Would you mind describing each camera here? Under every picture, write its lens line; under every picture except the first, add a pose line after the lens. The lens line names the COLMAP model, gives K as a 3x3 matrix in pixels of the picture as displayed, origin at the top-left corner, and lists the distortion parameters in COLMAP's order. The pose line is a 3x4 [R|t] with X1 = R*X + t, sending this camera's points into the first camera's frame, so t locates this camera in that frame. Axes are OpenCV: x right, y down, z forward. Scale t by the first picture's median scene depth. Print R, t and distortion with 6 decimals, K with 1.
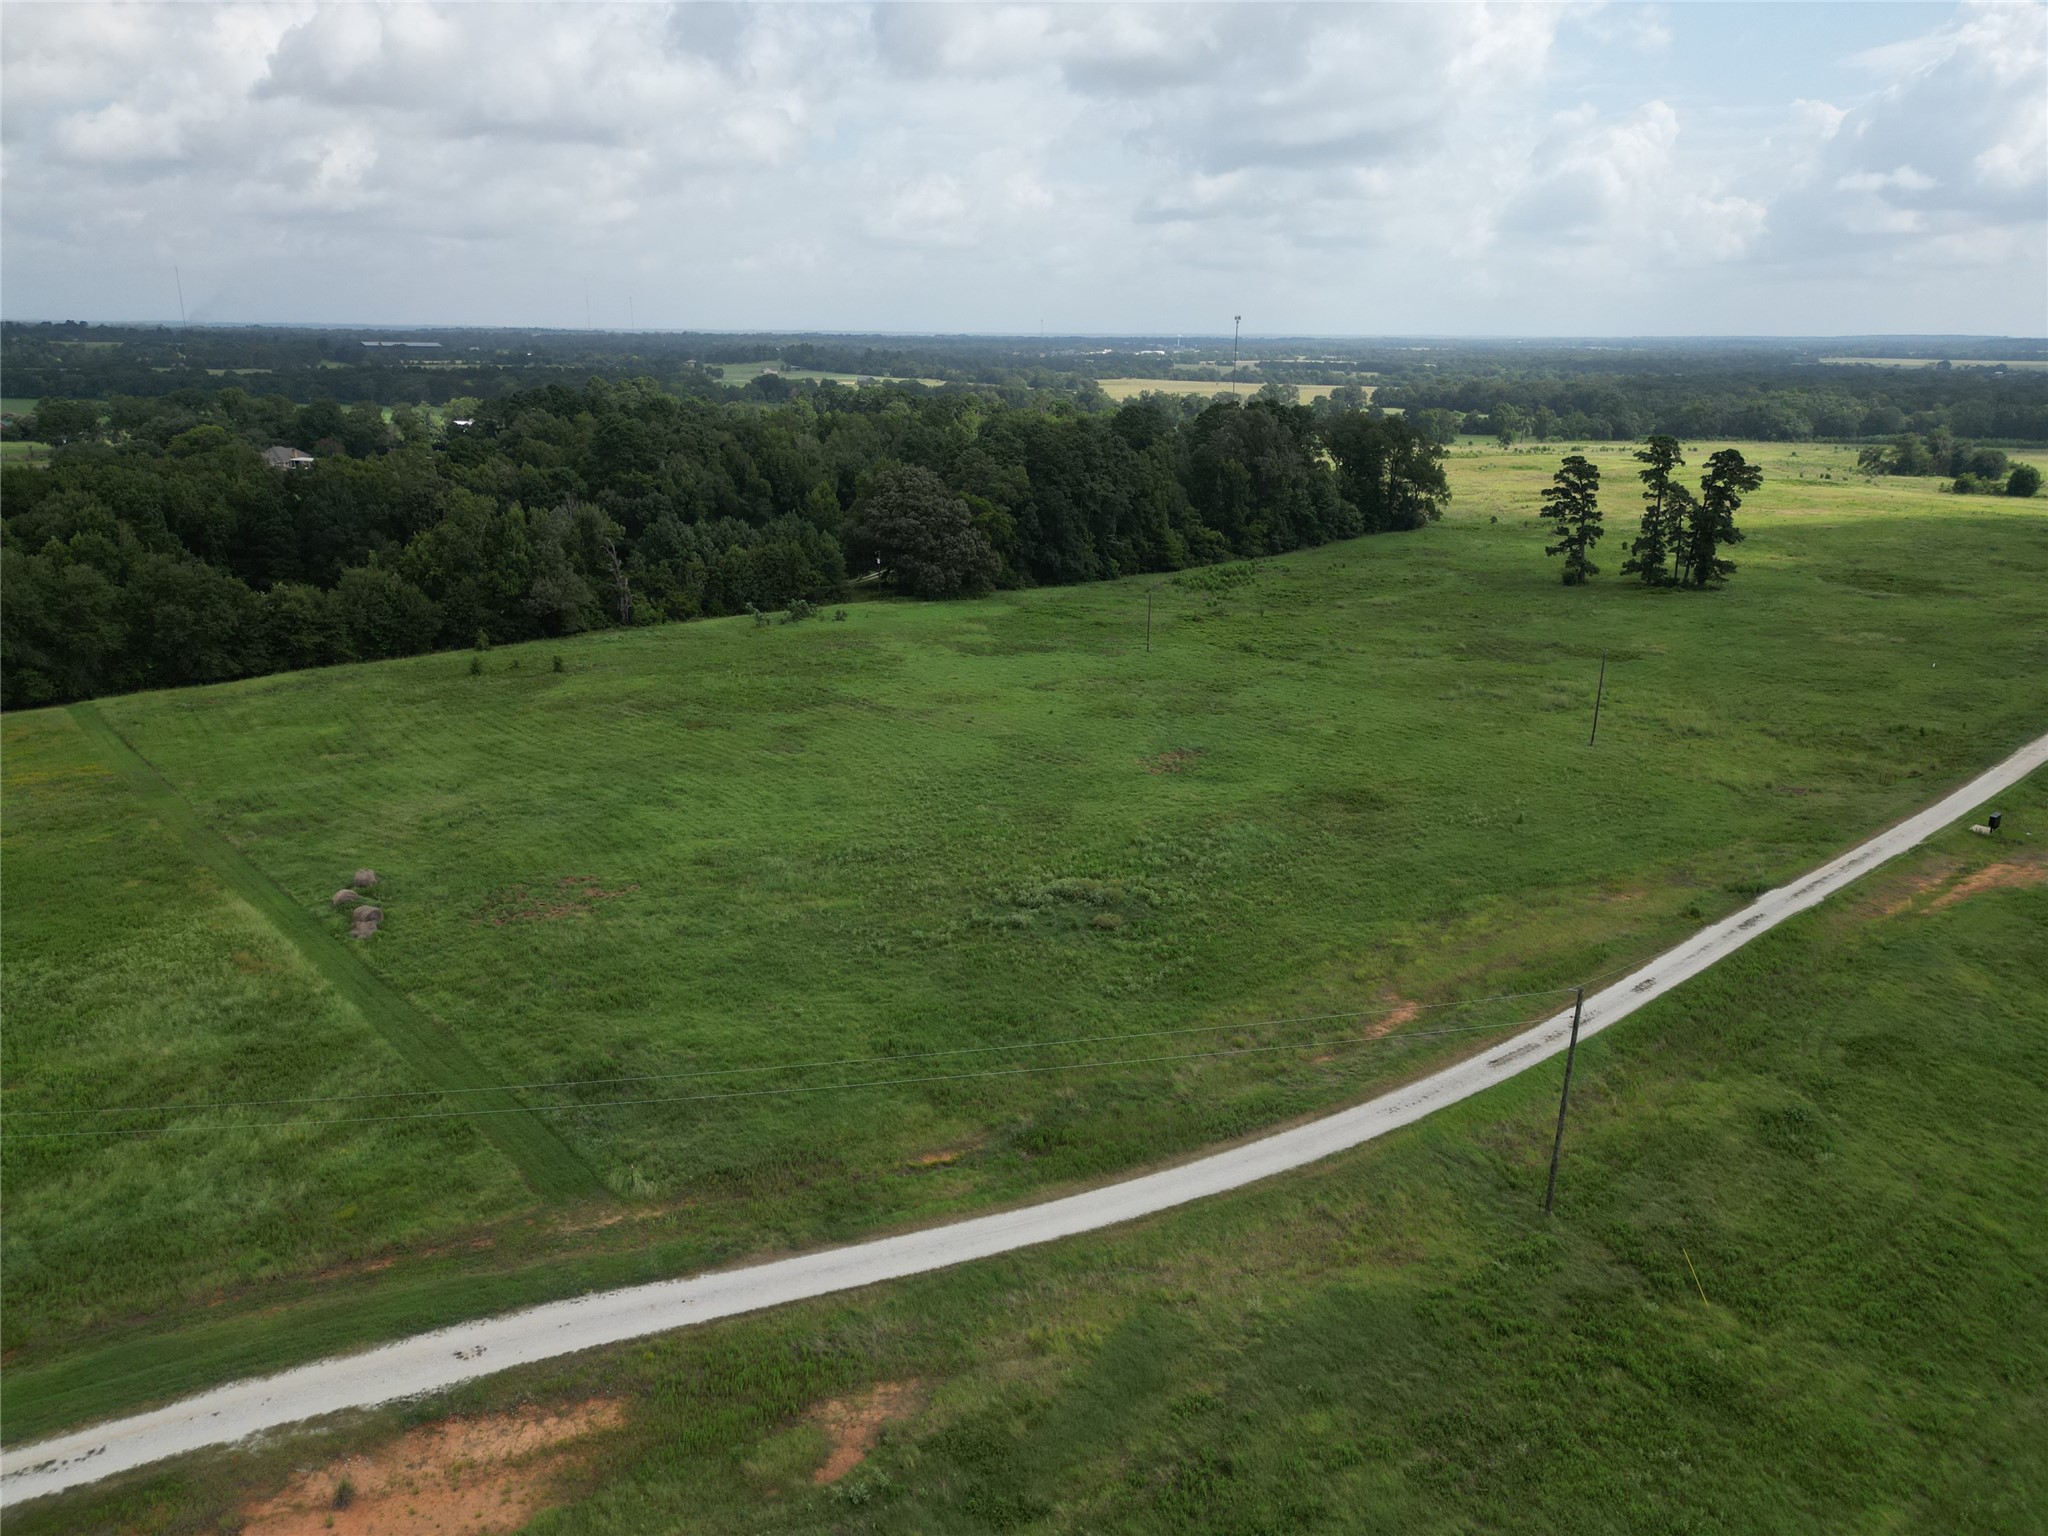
lens RADIAL K [[1425.9, 0, 1018.1], [0, 1425.9, 767.9], [0, 0, 1]] dist [0.060089, -0.056100]
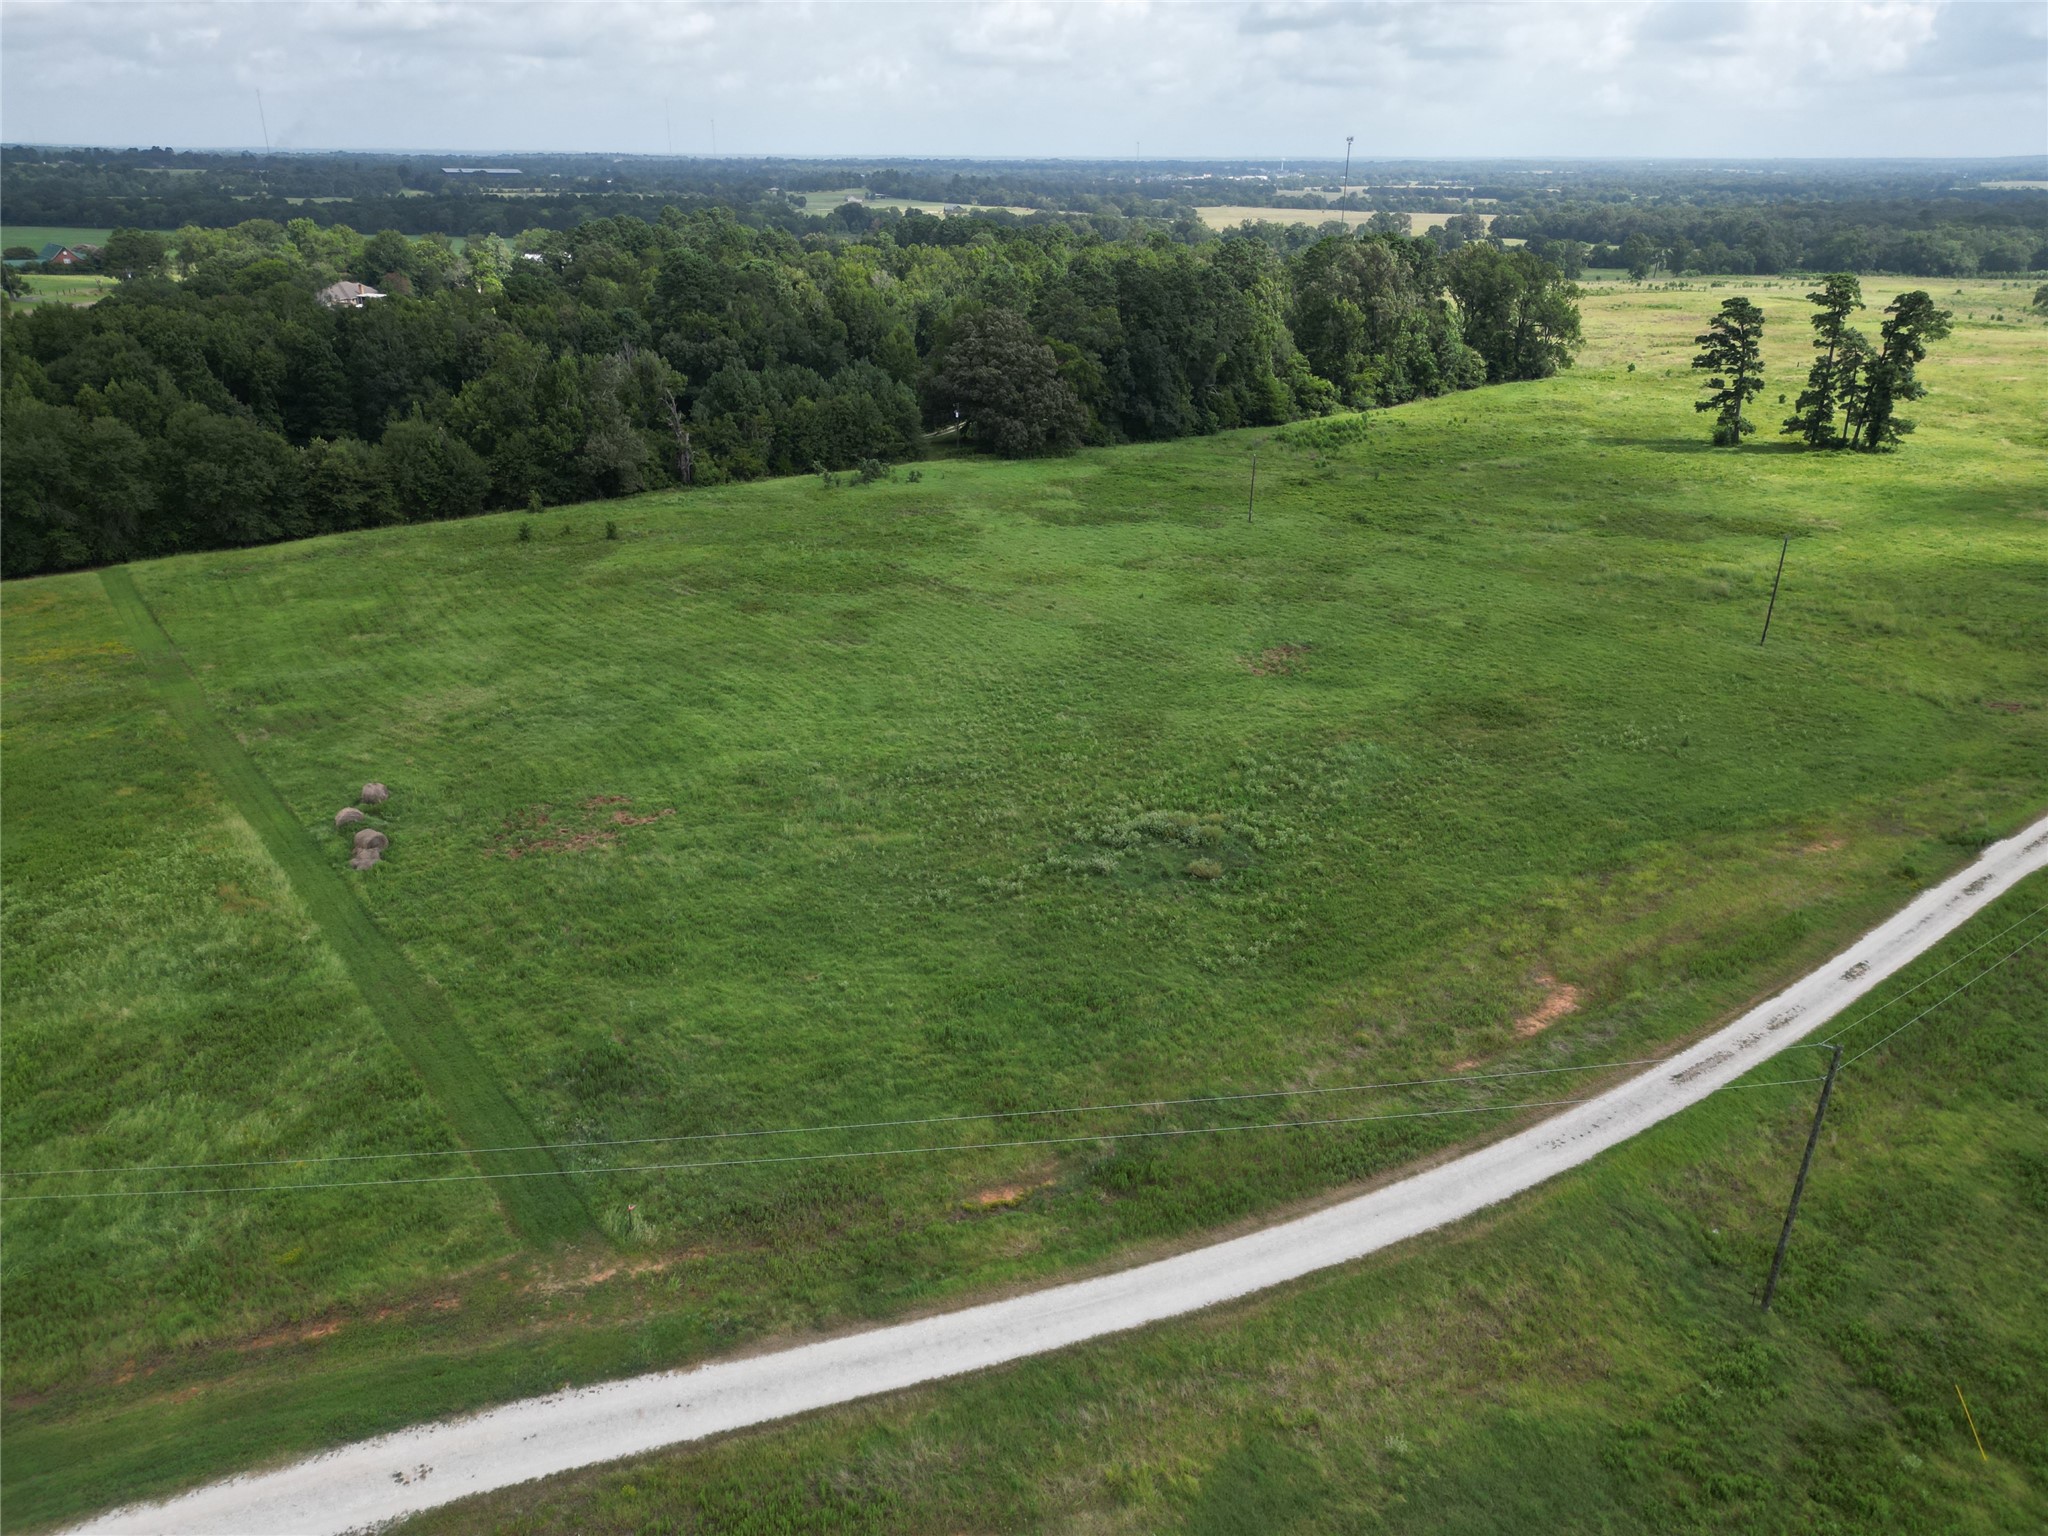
lens RADIAL K [[1425.9, 0, 1018.1], [0, 1425.9, 767.9], [0, 0, 1]] dist [0.060089, -0.056100]
pose [[0.998162, 0.021428, -0.056688, -0.001889], [-0.015253, 0.994121, 0.107195, -0.034680], [0.058652, -0.106133, 0.992621, 0.114054]]
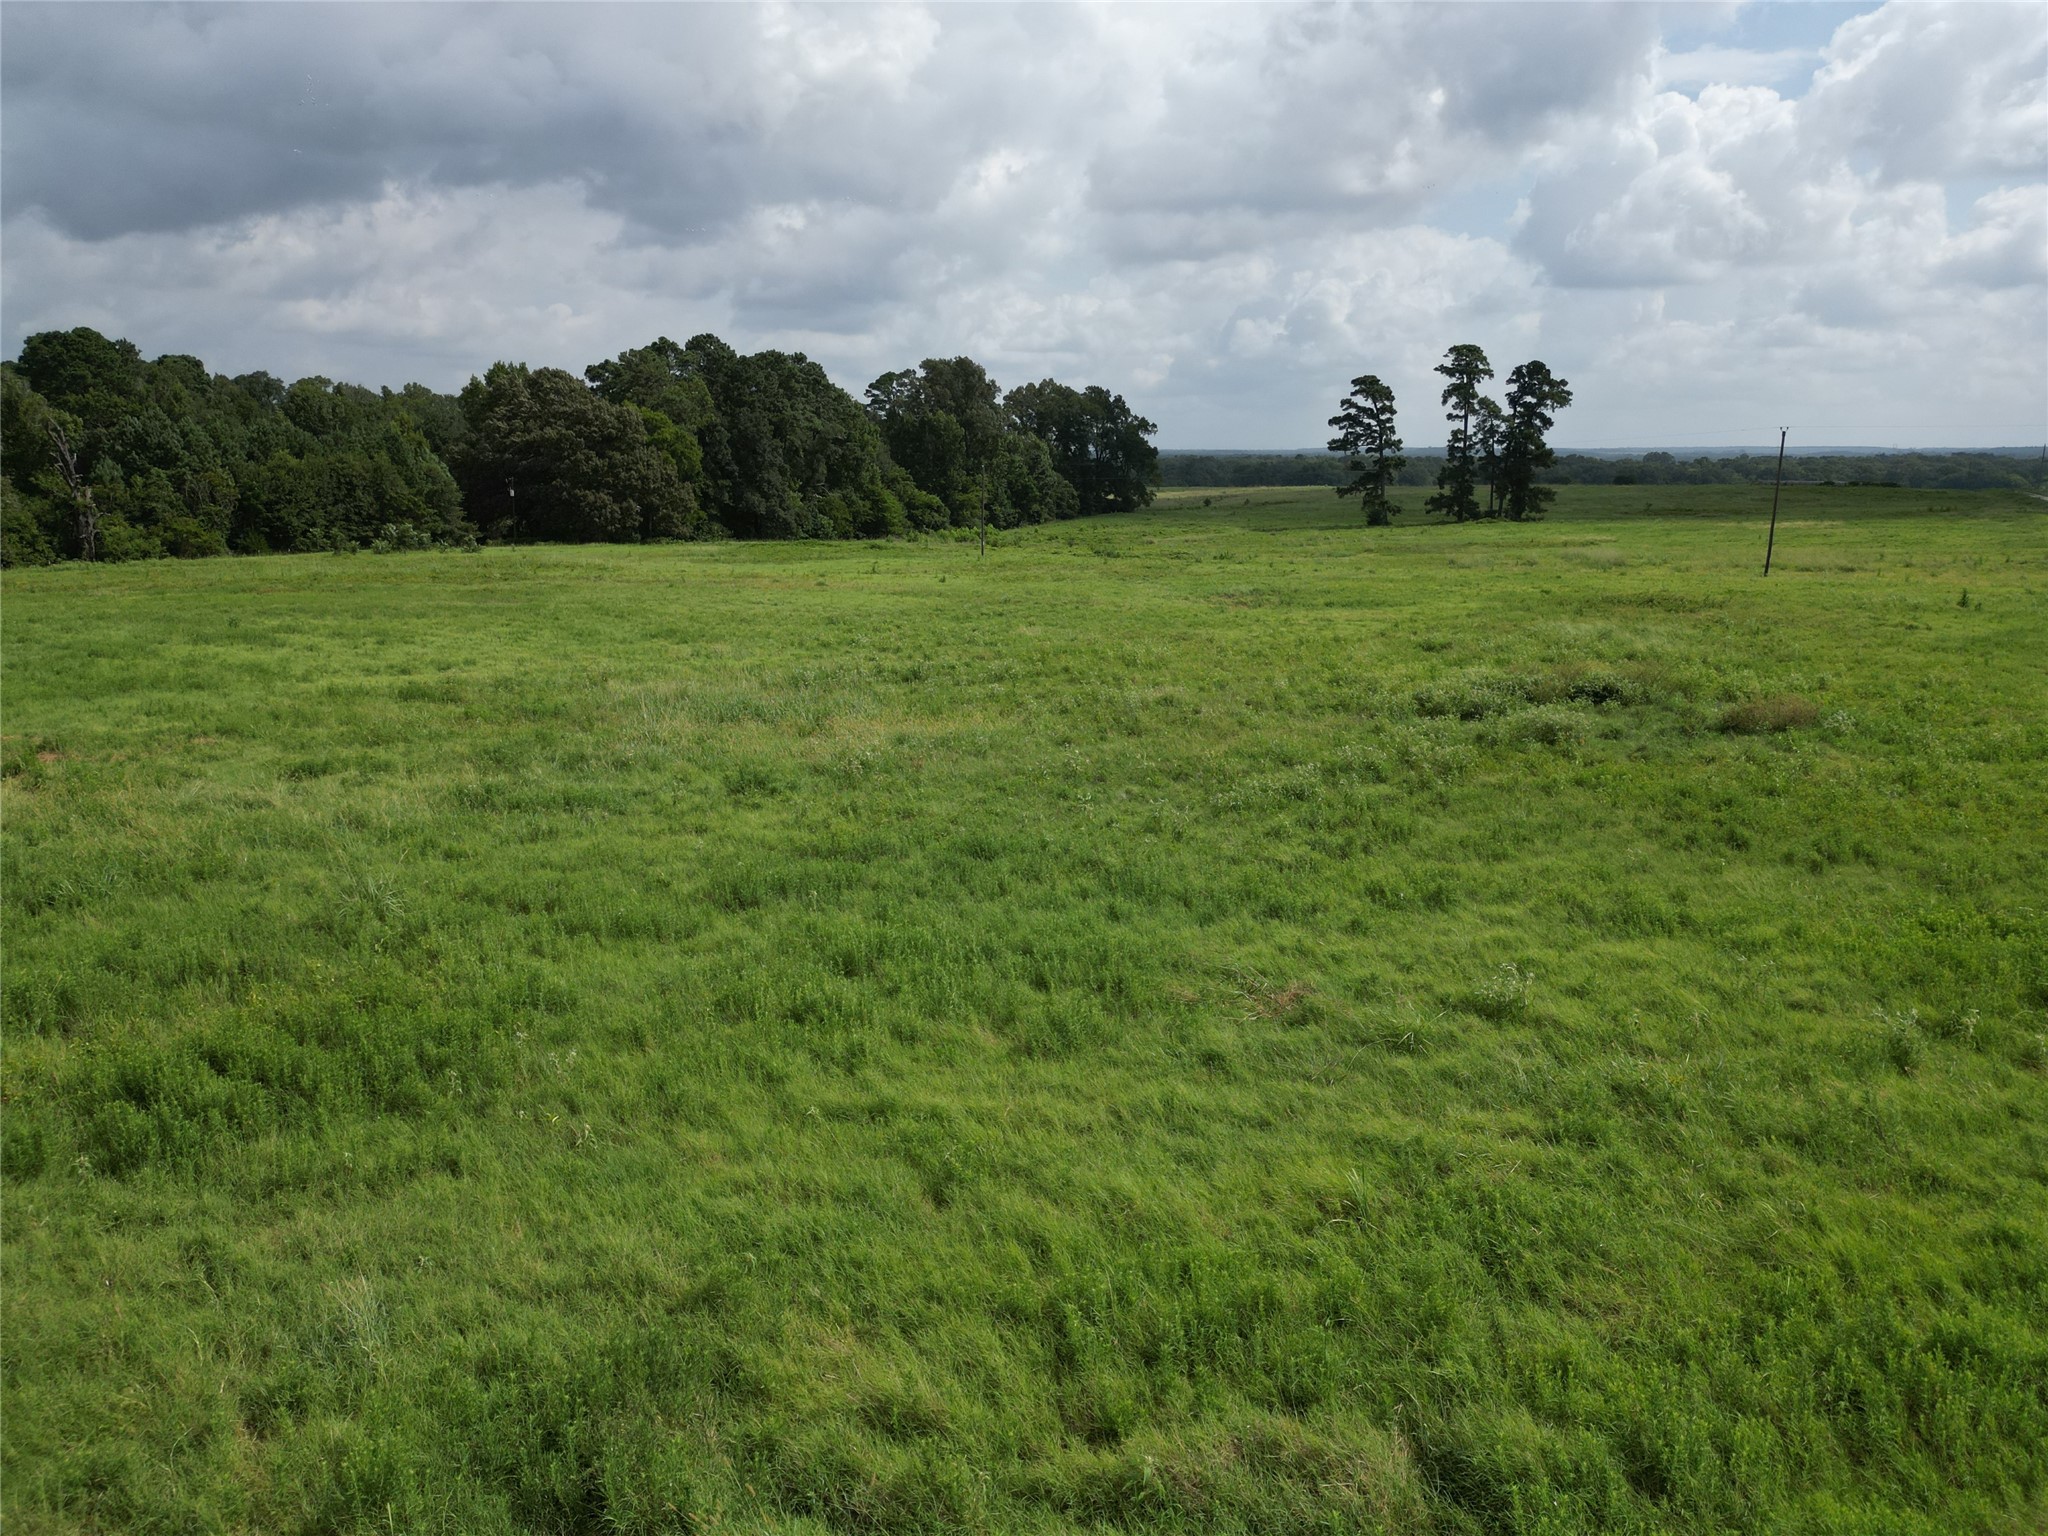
lens RADIAL K [[1434.2, 0, 1037.3], [0, 1434.2, 798.9], [0, 0, 1]] dist [0.054176, -0.043162]
pose [[0.949704, -0.073908, 0.304303, -0.163787], [0.088825, 0.995416, -0.035453, 0.098163], [-0.300288, 0.060700, 0.951915, 0.553169]]
